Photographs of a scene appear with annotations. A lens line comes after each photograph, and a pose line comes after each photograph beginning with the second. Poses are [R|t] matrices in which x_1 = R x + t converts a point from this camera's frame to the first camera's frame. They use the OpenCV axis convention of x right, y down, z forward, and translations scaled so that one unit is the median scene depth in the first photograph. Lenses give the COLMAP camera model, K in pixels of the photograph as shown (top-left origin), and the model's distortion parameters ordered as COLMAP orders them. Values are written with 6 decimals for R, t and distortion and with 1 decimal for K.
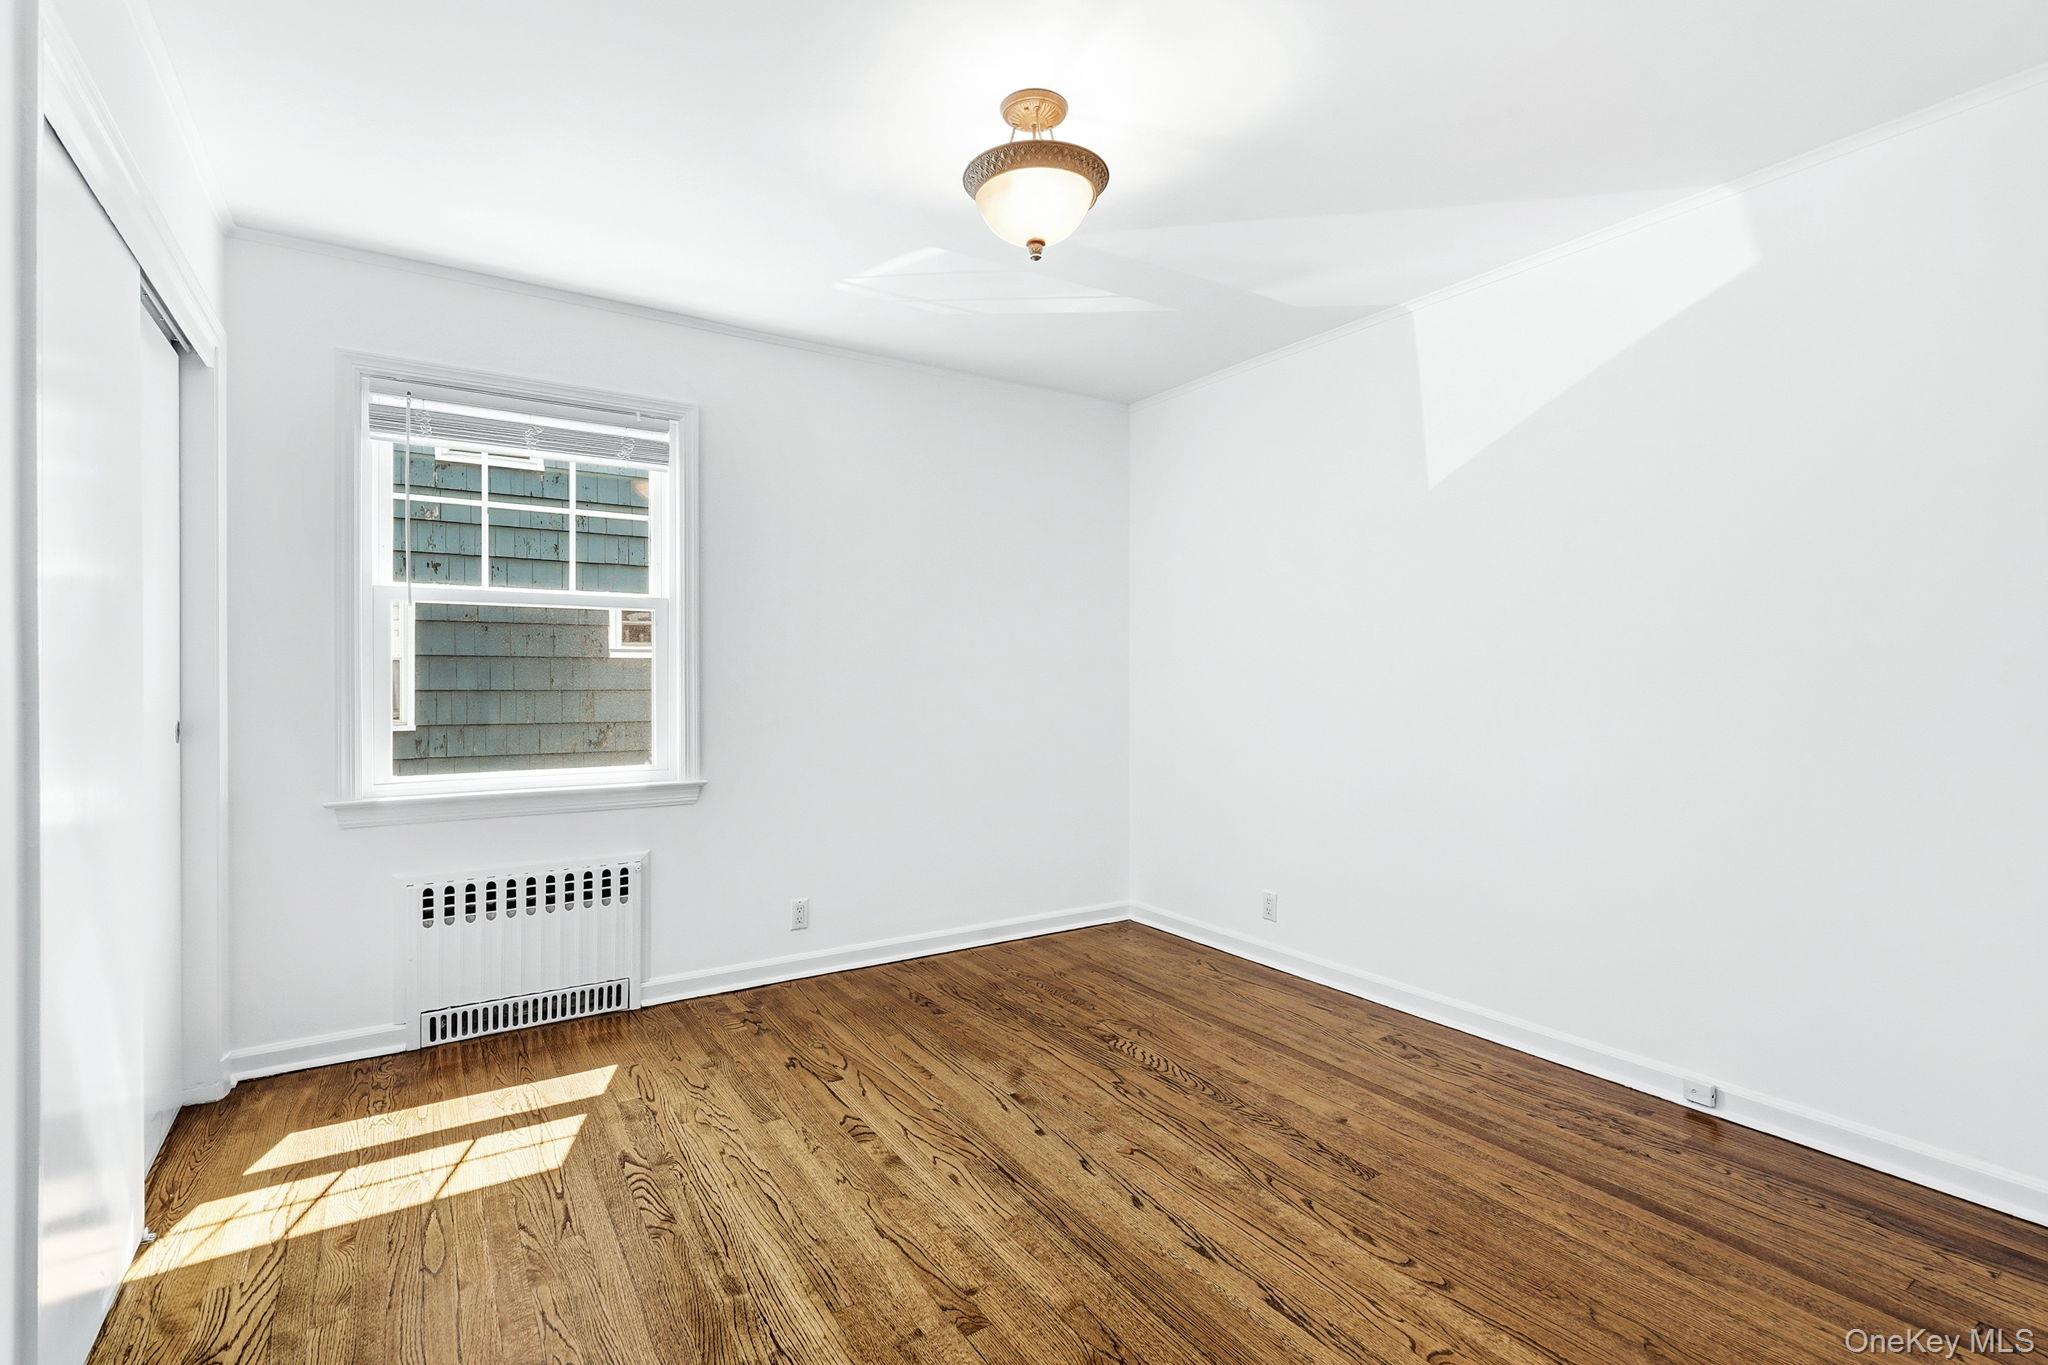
lens RADIAL K [[936.9, 0, 1024.0], [0, 936.9, 682.5], [0, 0, 1]] dist [-0.000461, 0.000057]
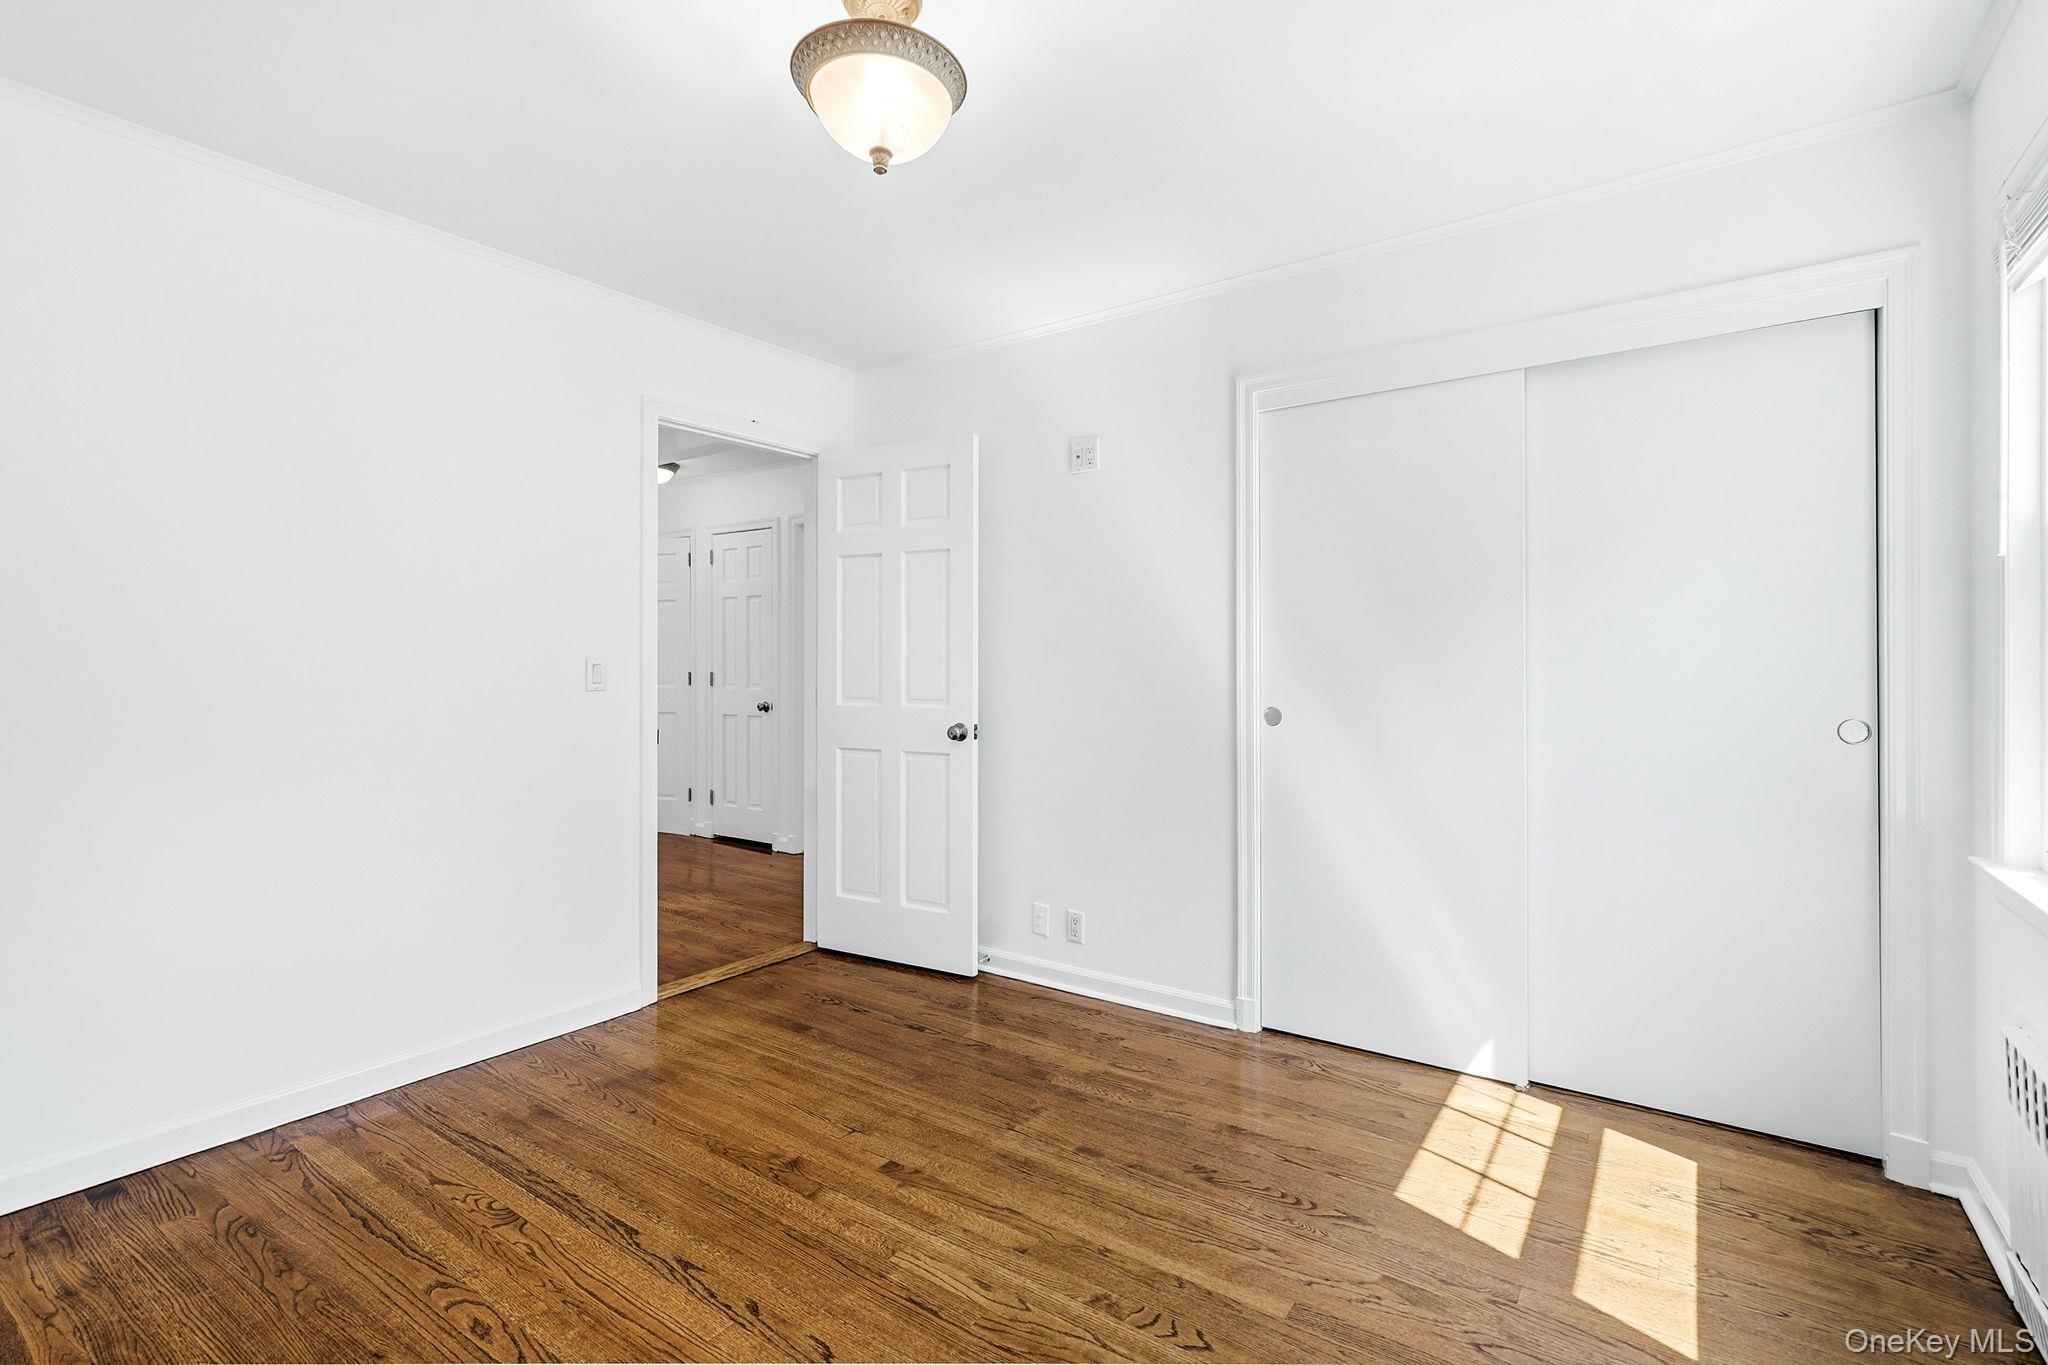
lens RADIAL K [[936.9, 0, 1024.0], [0, 936.9, 682.5], [0, 0, 1]] dist [-0.000461, 0.000057]
pose [[-0.933134, 0.008420, -0.359429, 0.172771], [-0.002624, 0.999540, 0.030227, -0.020170], [0.359518, 0.029149, -0.932683, 1.672497]]
